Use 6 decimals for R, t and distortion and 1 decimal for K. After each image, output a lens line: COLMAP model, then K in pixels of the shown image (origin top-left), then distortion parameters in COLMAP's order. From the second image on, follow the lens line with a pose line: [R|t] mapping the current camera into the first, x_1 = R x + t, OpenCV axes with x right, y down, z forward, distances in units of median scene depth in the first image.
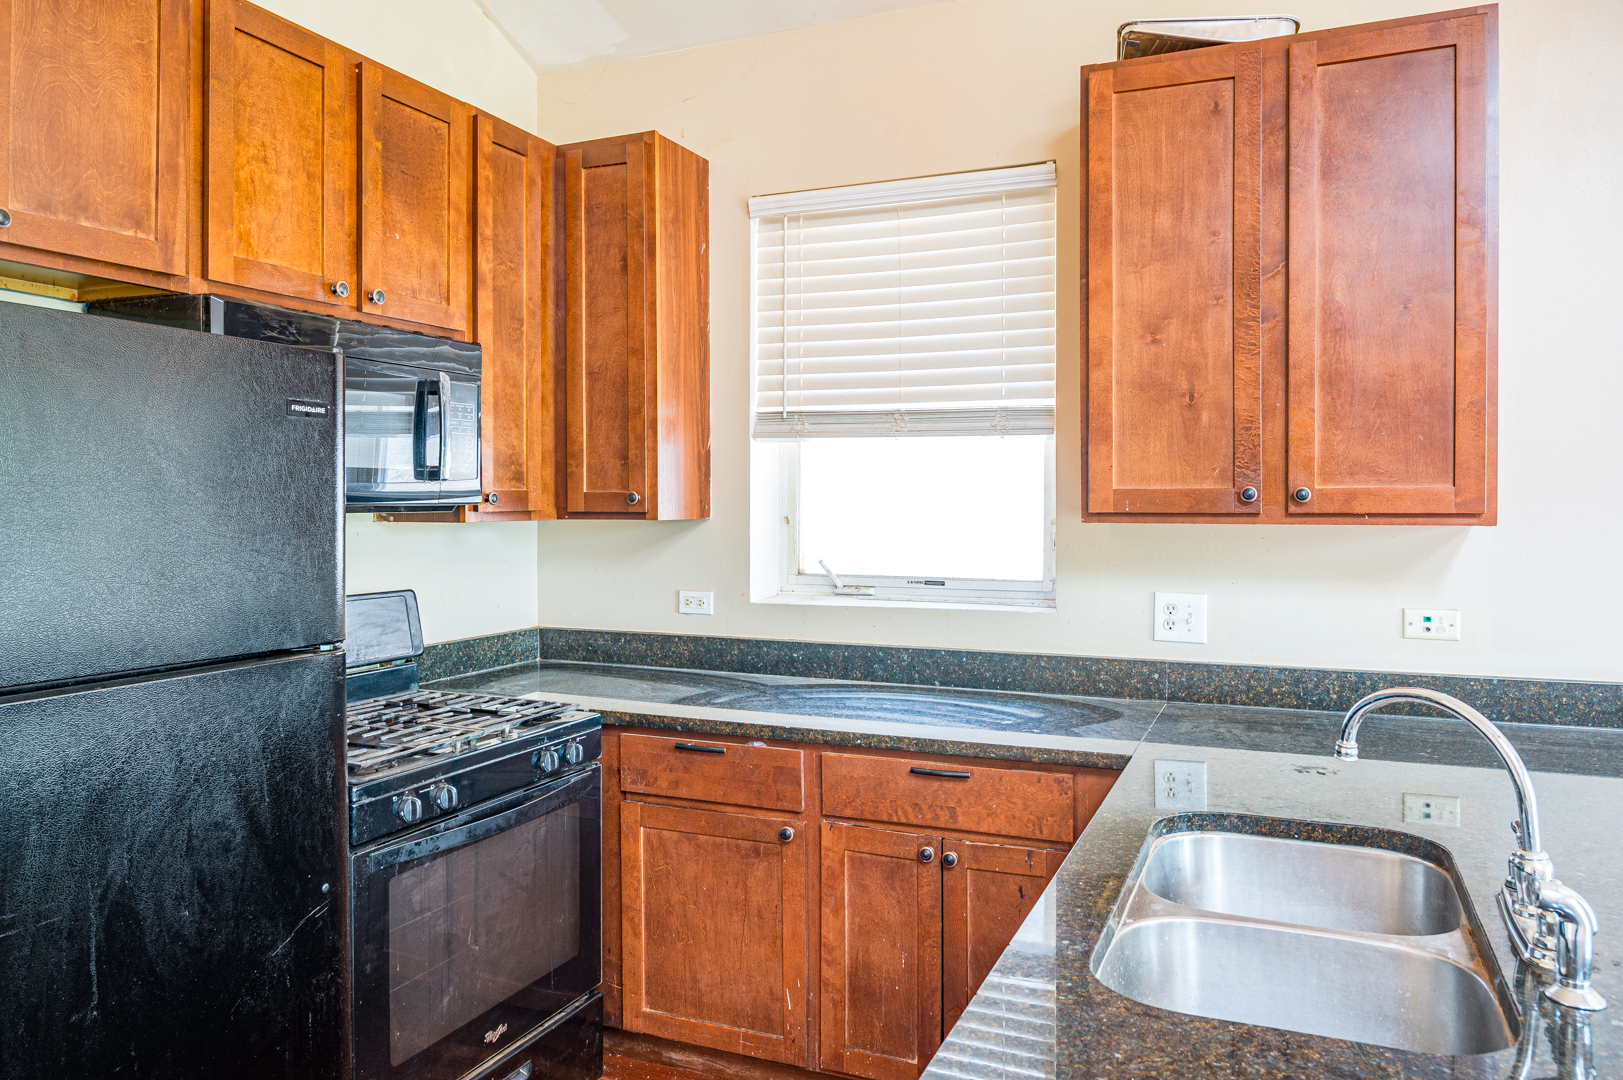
lens RADIAL K [[1117.9, 0, 839.3], [0, 1117.9, 499.0], [0, 0, 1]] dist [0.001093, 0.002506]
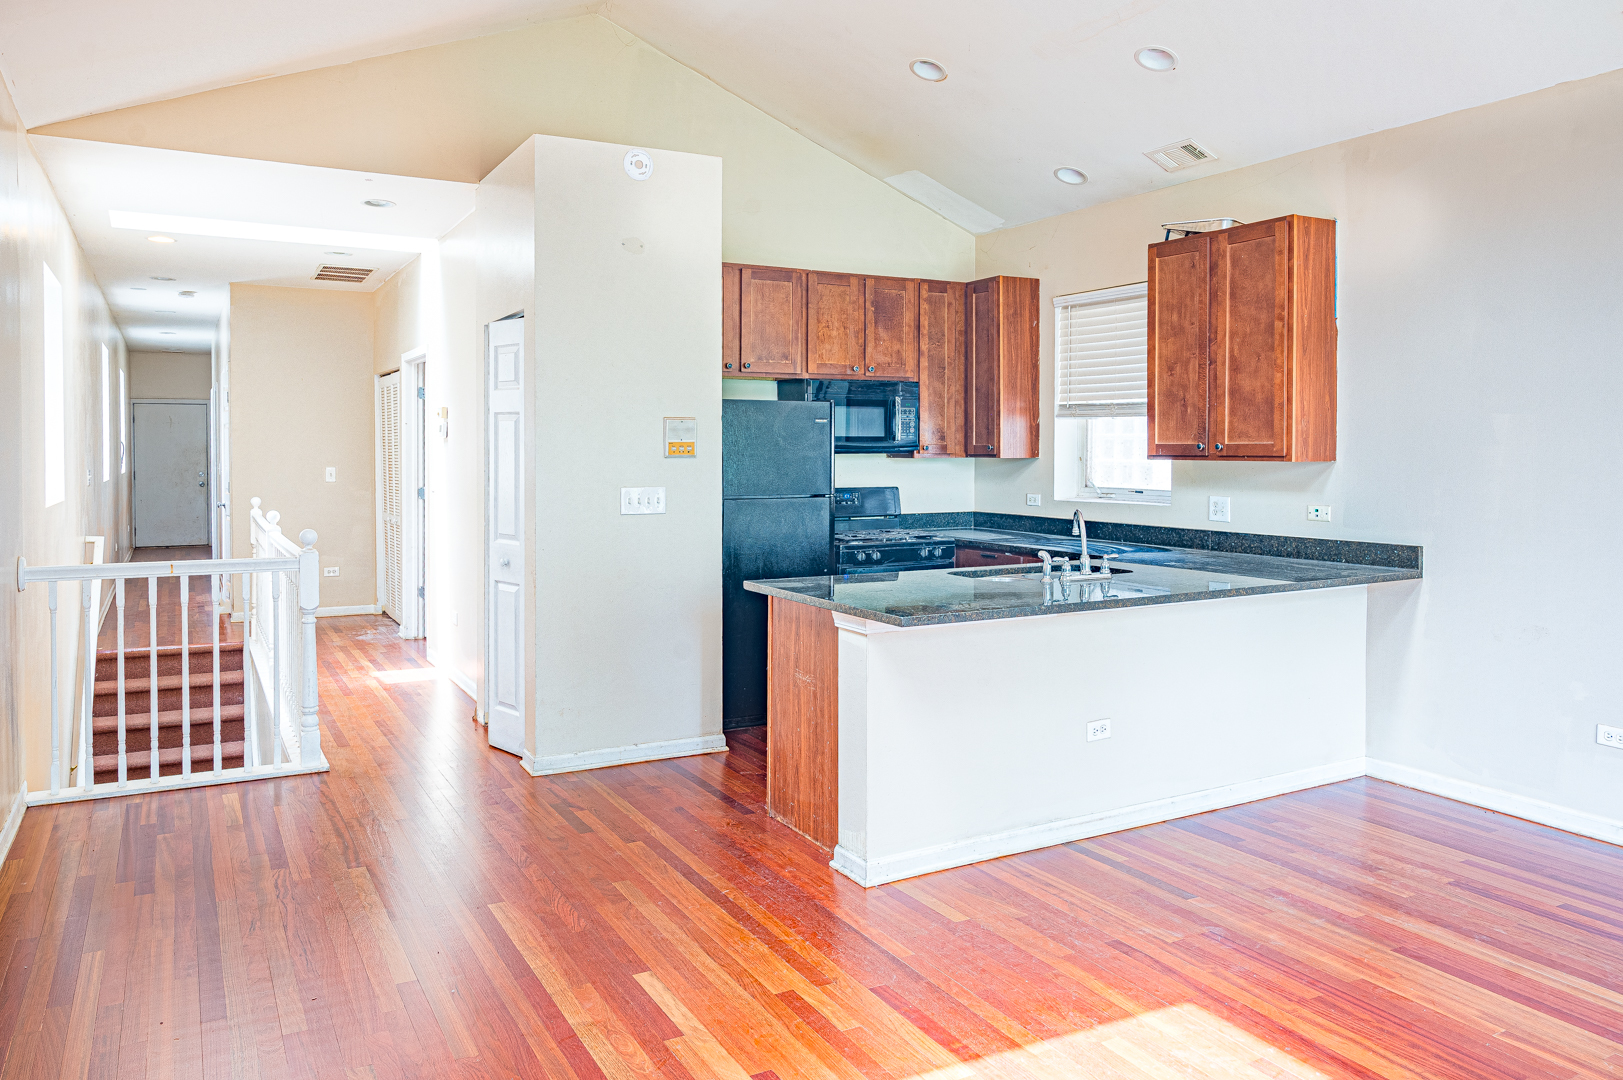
lens RADIAL K [[1124.2, 0, 807.1], [0, 1124.2, 440.1], [0, 0, 1]] dist [0.001545, 0.000365]
pose [[0.786086, -0.003724, -0.618106, 0.922632], [0.001561, 0.999991, -0.004040, -0.007657], [0.618115, 0.002212, 0.786084, -0.966528]]
